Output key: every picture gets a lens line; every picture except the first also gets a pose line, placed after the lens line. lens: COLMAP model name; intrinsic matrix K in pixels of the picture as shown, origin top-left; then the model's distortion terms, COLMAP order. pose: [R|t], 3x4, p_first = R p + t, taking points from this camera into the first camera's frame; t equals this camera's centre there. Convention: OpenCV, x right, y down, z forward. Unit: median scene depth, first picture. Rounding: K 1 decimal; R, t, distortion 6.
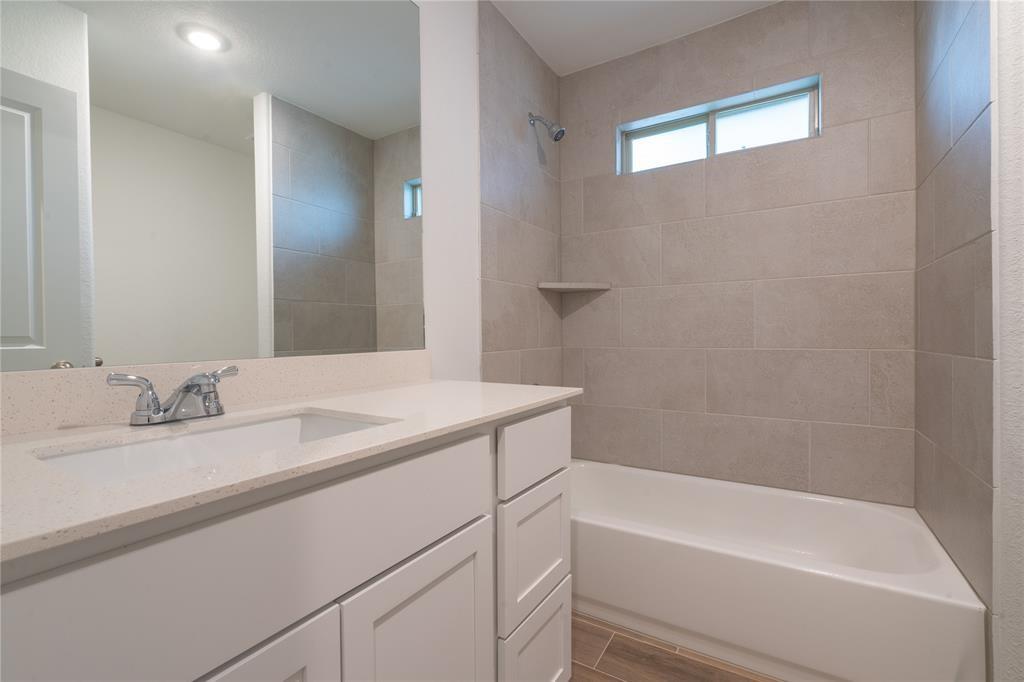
lens RADIAL K [[465.2, 0, 507.5], [0, 465.2, 338.2], [0, 0, 1]] dist [-0.009538, 0.003725]
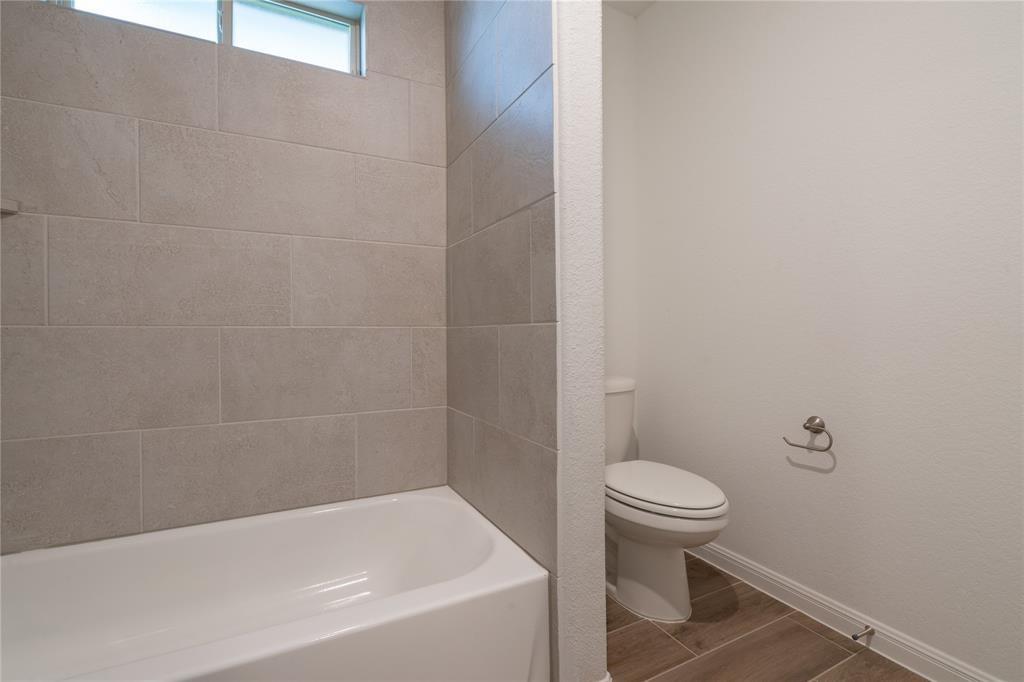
lens RADIAL K [[465.2, 0, 509.2], [0, 465.2, 334.0], [0, 0, 1]] dist [-0.009538, 0.003725]
pose [[0.522725, 0.001088, 0.852500, 0.091480], [0.010730, 0.999912, -0.007856, 0.050244], [-0.852434, 0.013254, 0.522668, 0.358343]]
